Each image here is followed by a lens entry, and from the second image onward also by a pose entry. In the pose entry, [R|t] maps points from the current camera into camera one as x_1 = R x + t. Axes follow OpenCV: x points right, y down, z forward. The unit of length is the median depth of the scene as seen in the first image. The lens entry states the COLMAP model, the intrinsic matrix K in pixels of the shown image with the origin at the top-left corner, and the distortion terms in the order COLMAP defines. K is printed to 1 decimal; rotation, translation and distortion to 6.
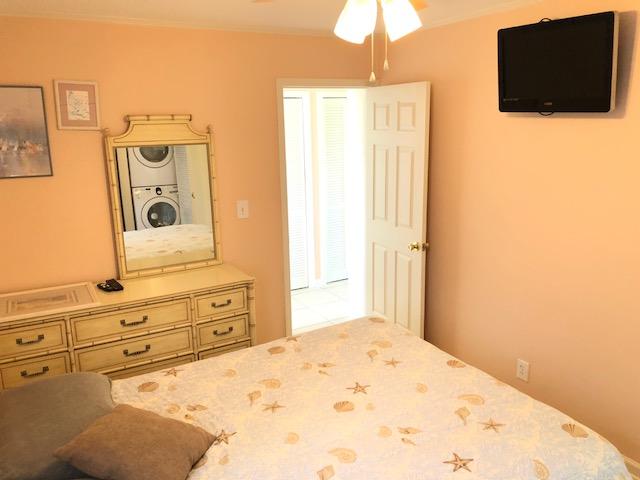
lens RADIAL K [[519.0, 0, 322.9], [0, 519.0, 247.1], [0, 0, 1]] dist [-0.003958, 0.001766]
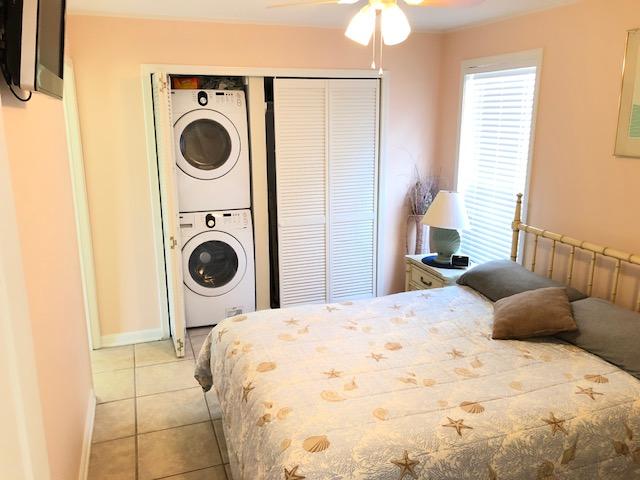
lens RADIAL K [[526.9, 0, 320.0], [0, 526.9, 240.0], [0, 0, 1]] dist [-0.002729, 0.005972]
pose [[-0.984364, -0.018749, 0.175147, -0.000576], [0.063532, 0.889604, 0.452293, -0.332808], [-0.164291, 0.456348, -0.874503, 1.397838]]
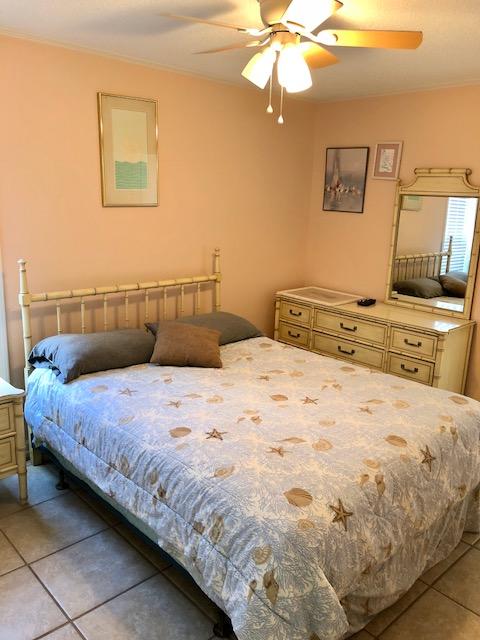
lens RADIAL K [[524.6, 0, 240.0], [0, 524.6, 320.0], [0, 0, 1]] dist [0.027597, -0.001675]
pose [[0.230877, 0.263339, -0.936669, 0.800659], [-0.268947, 0.942442, 0.198671, -0.062101], [0.935074, 0.206045, 0.288413, 0.366834]]
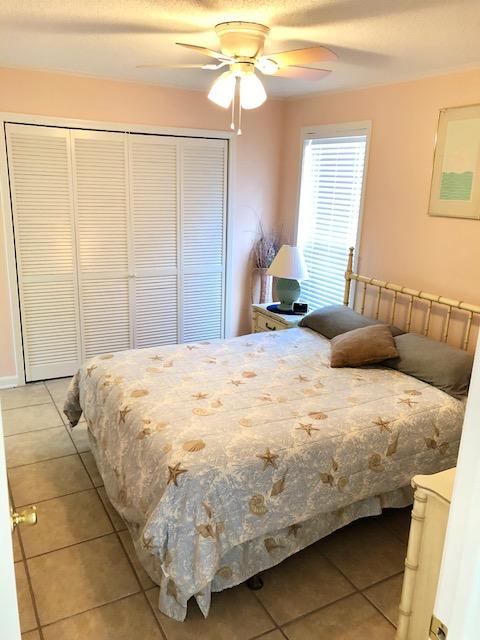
lens RADIAL K [[523.2, 0, 250.7], [0, 523.2, 319.6], [0, 0, 1]] dist [0.022496, -0.006962]
pose [[-0.999820, -0.017266, -0.007897, 0.035634], [-0.018928, 0.873926, 0.485691, -0.350483], [-0.001485, 0.485753, -0.874095, 1.515256]]
